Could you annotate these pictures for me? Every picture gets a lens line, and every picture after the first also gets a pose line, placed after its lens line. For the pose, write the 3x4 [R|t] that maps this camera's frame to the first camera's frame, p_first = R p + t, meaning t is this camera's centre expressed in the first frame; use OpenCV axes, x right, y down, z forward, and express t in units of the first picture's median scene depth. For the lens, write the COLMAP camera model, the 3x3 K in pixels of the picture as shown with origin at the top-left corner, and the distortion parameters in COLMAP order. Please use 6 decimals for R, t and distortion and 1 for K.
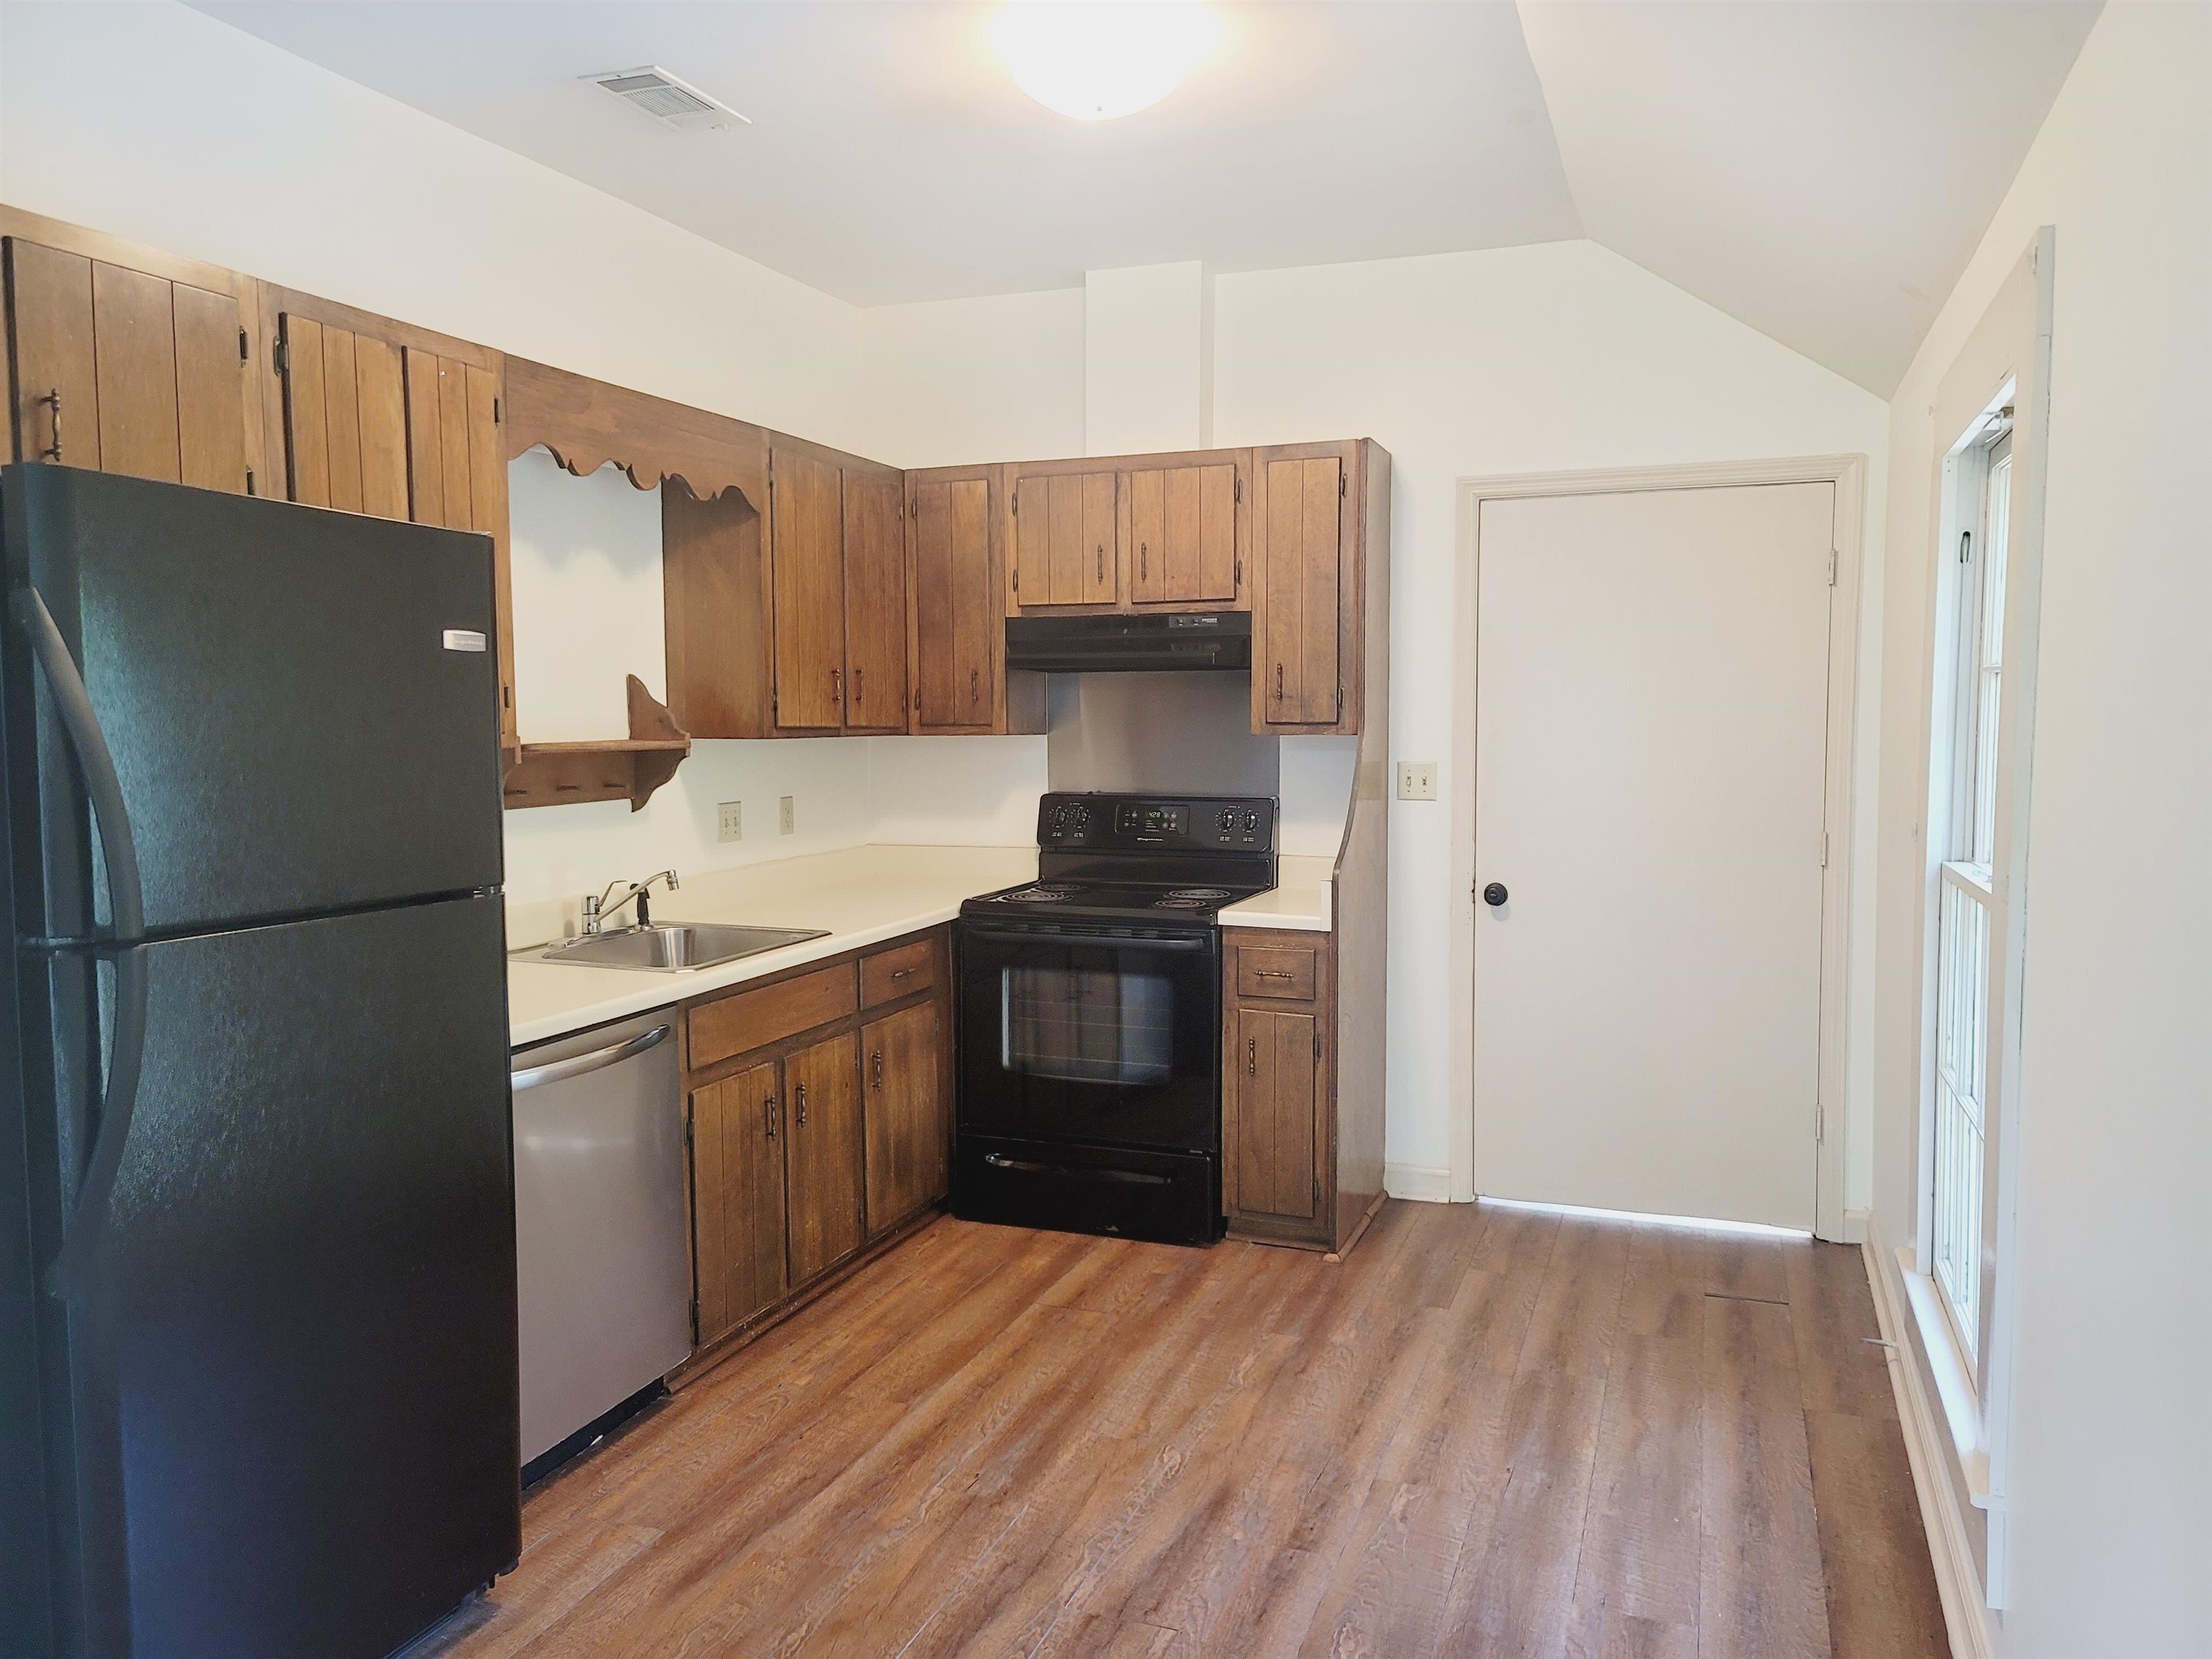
lens RADIAL K [[1608.9, 0, 1138.4], [0, 1608.9, 829.0], [0, 0, 1]] dist [0.040910, 0.001292]
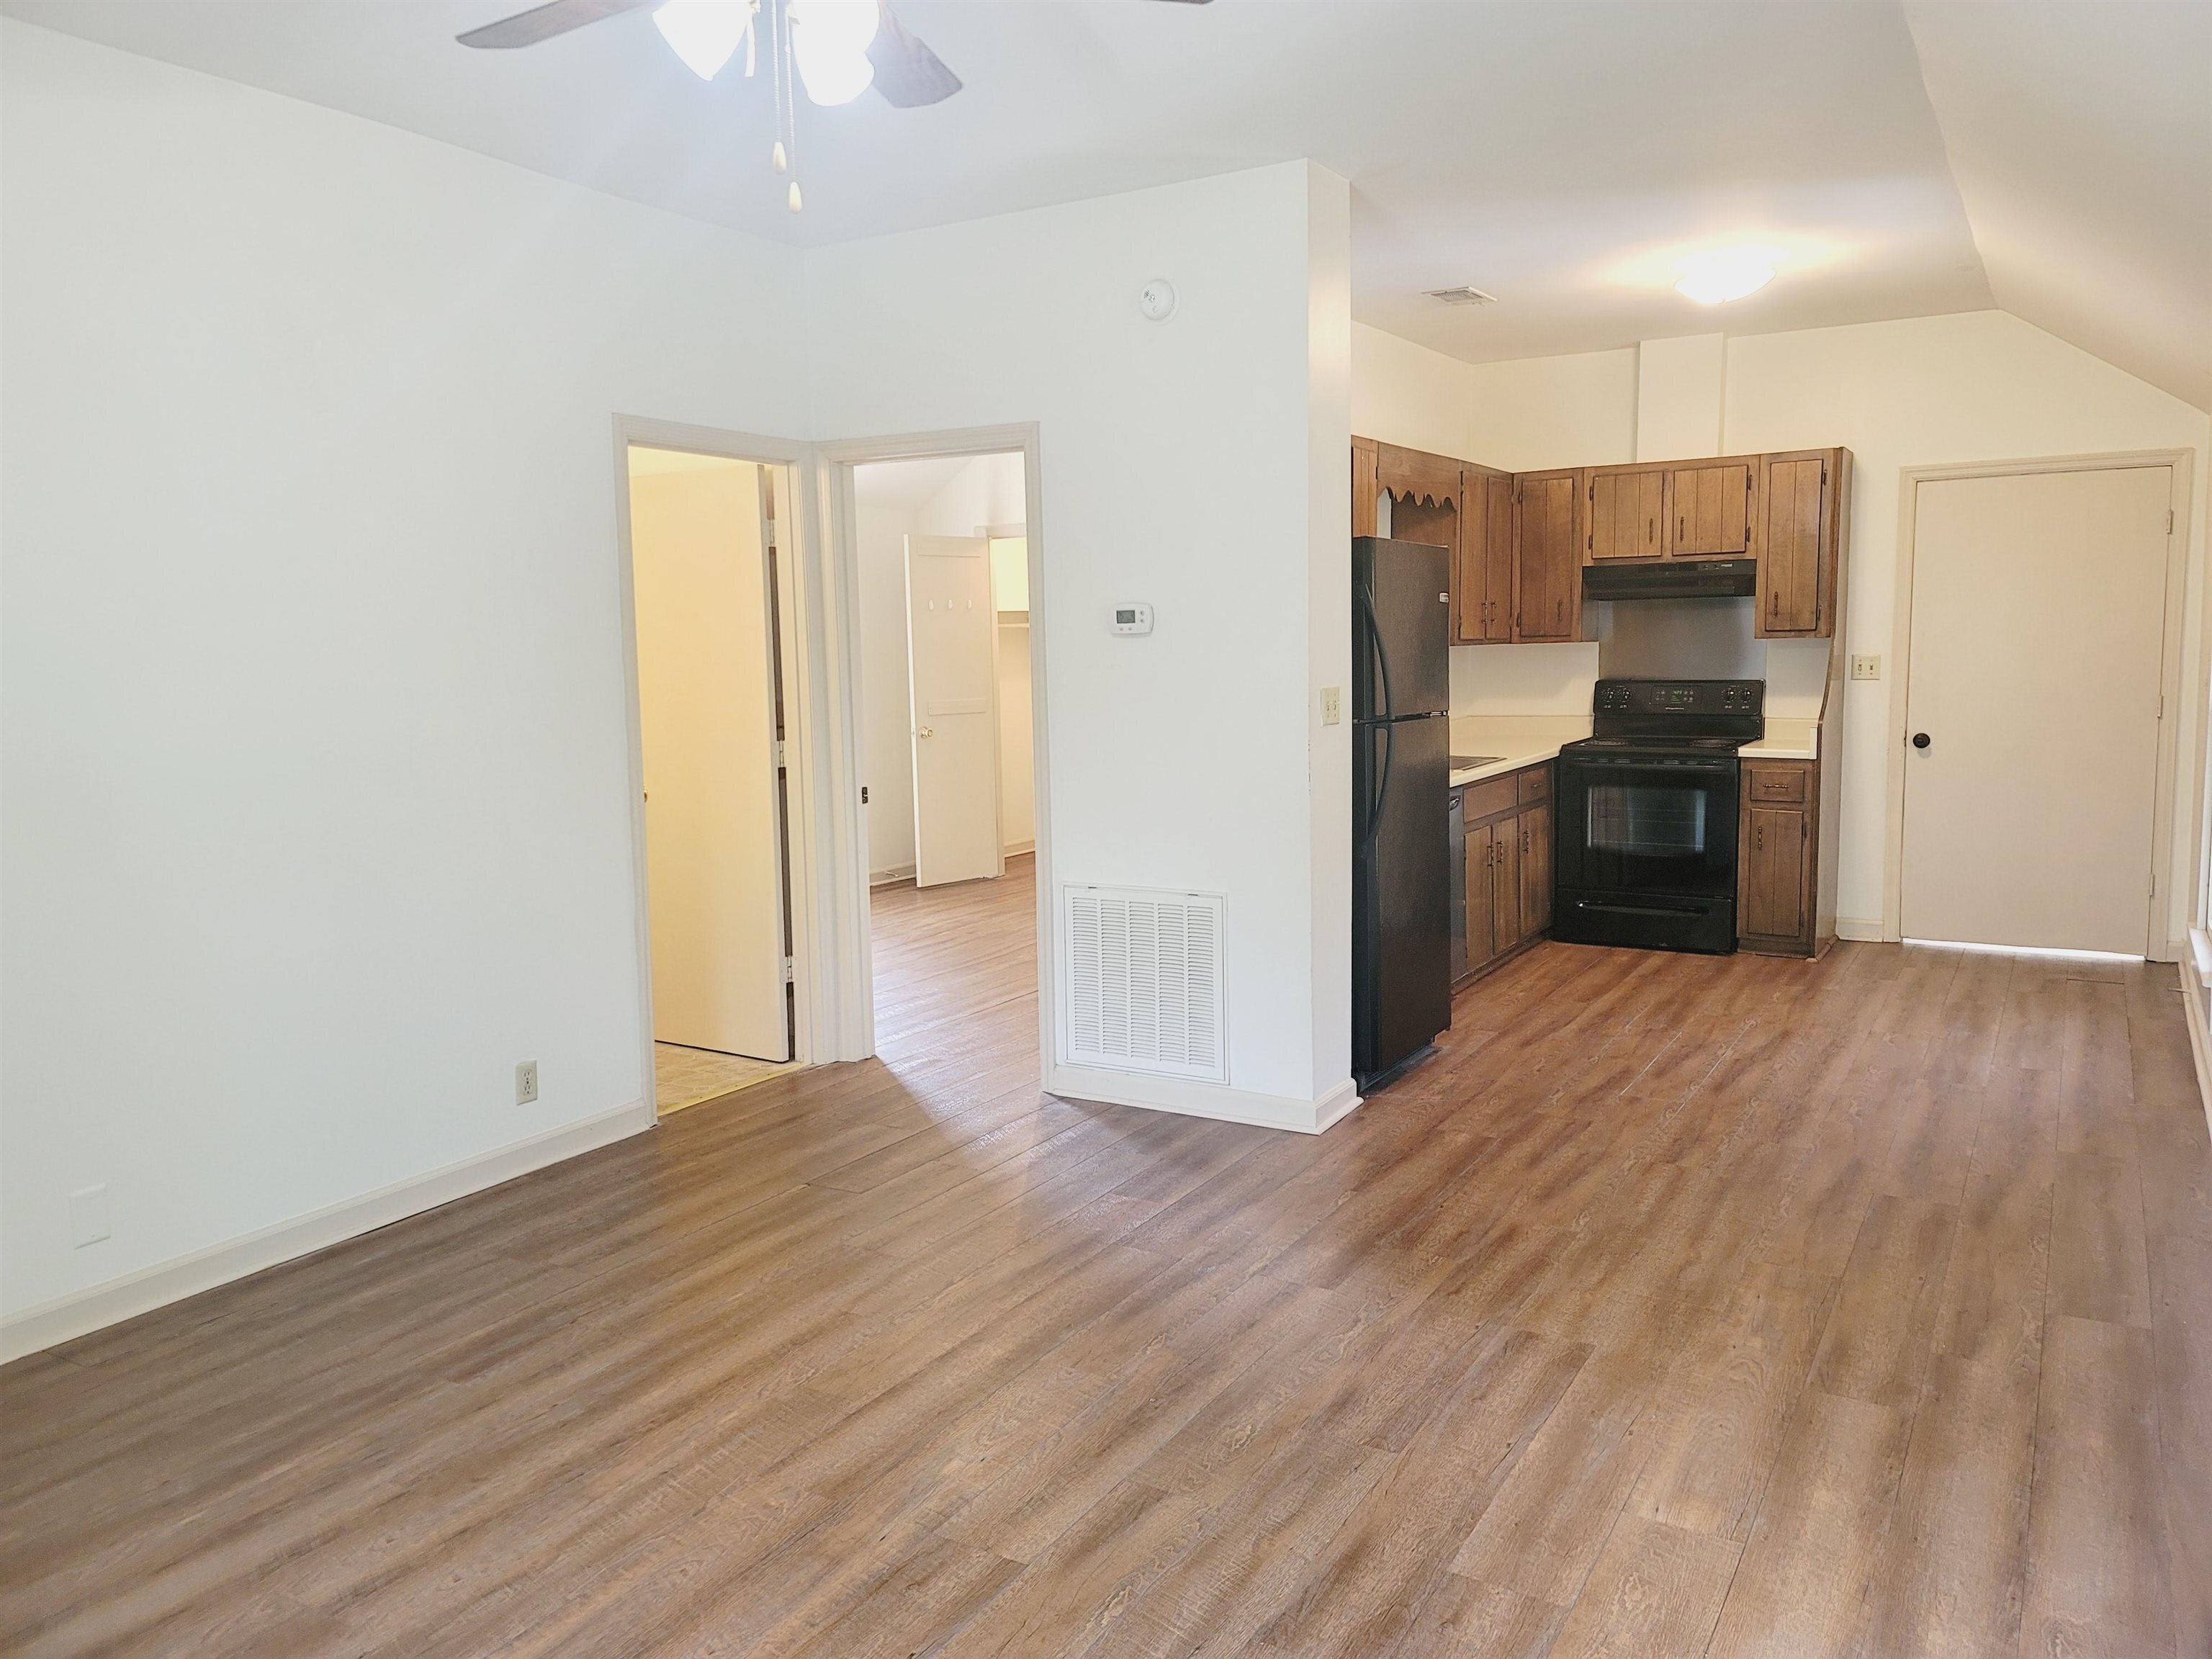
lens RADIAL K [[1610.1, 0, 1118.0], [0, 1610.1, 822.4], [0, 0, 1]] dist [0.075467, -0.066838]
pose [[0.982392, 0.006003, -0.186733, -0.266889], [0.002492, 0.998974, 0.045226, 0.052202], [0.186813, -0.044895, 0.981369, -0.749274]]
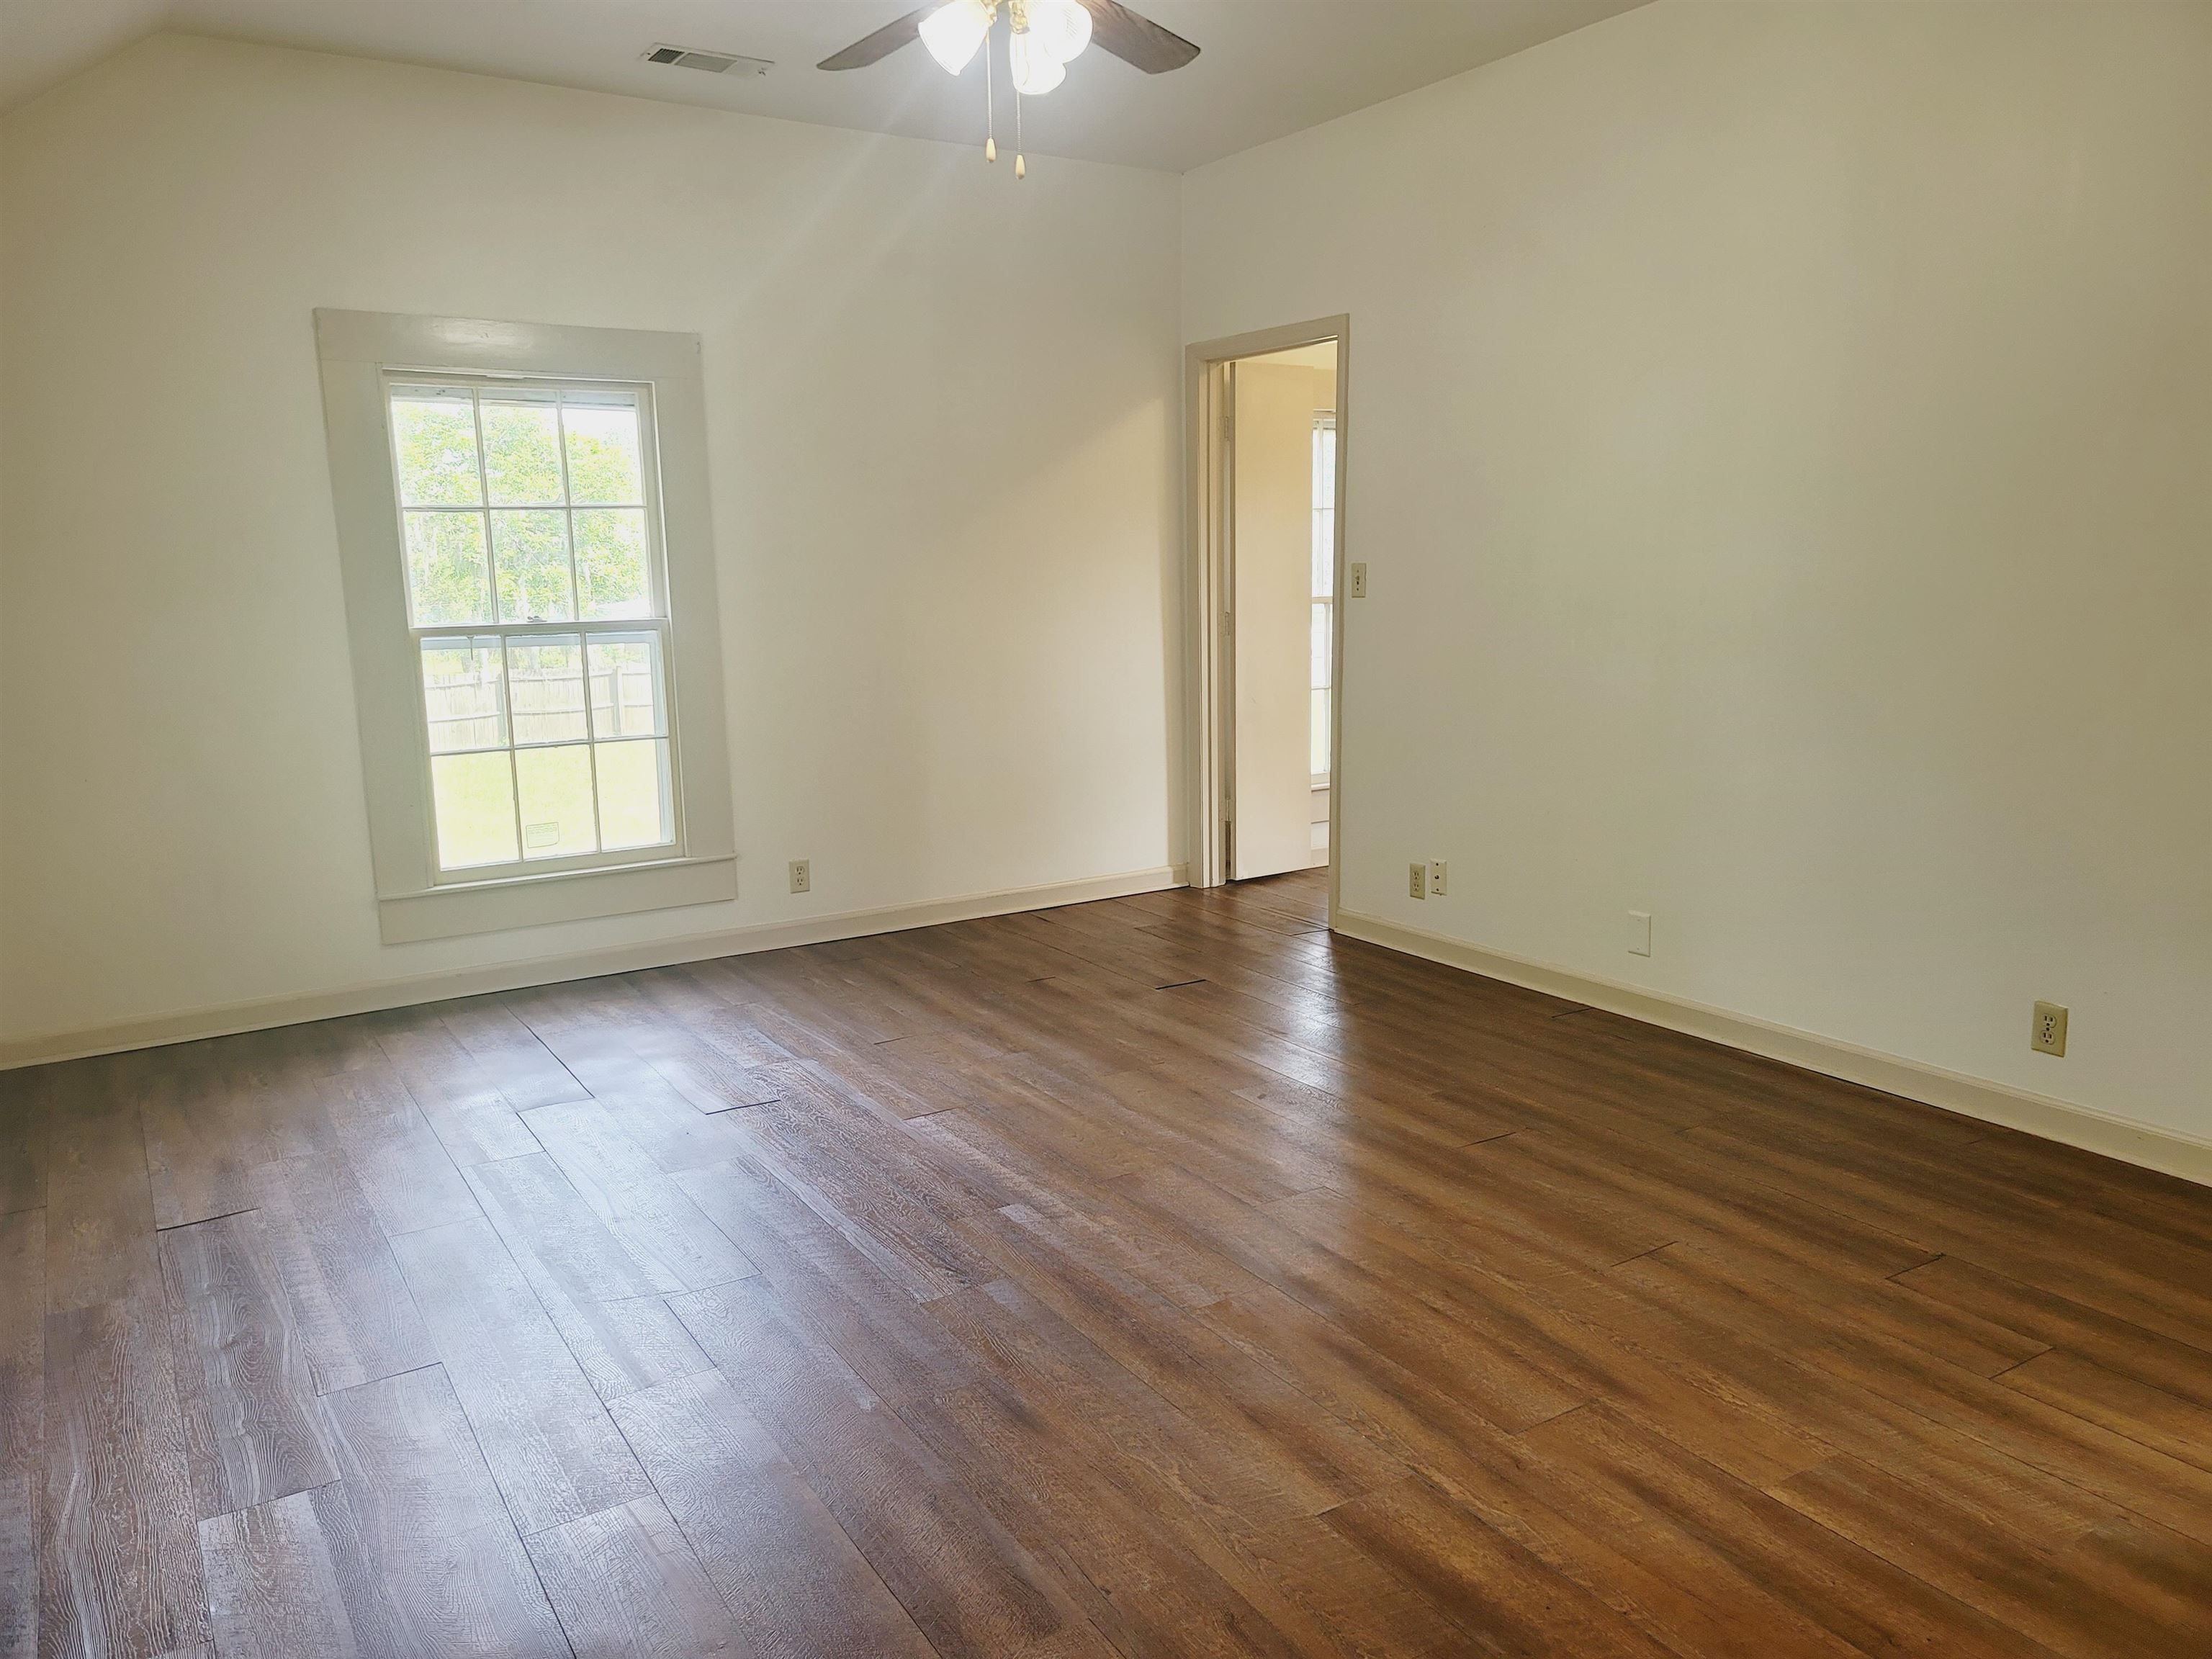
lens RADIAL K [[1610.1, 0, 1118.0], [0, 1610.1, 822.4], [0, 0, 1]] dist [0.075467, -0.066838]
pose [[-0.613983, 0.148248, -0.775272, 0.127614], [-0.035786, 0.975966, 0.214966, -0.008366], [0.788507, 0.159730, -0.593922, 0.358654]]
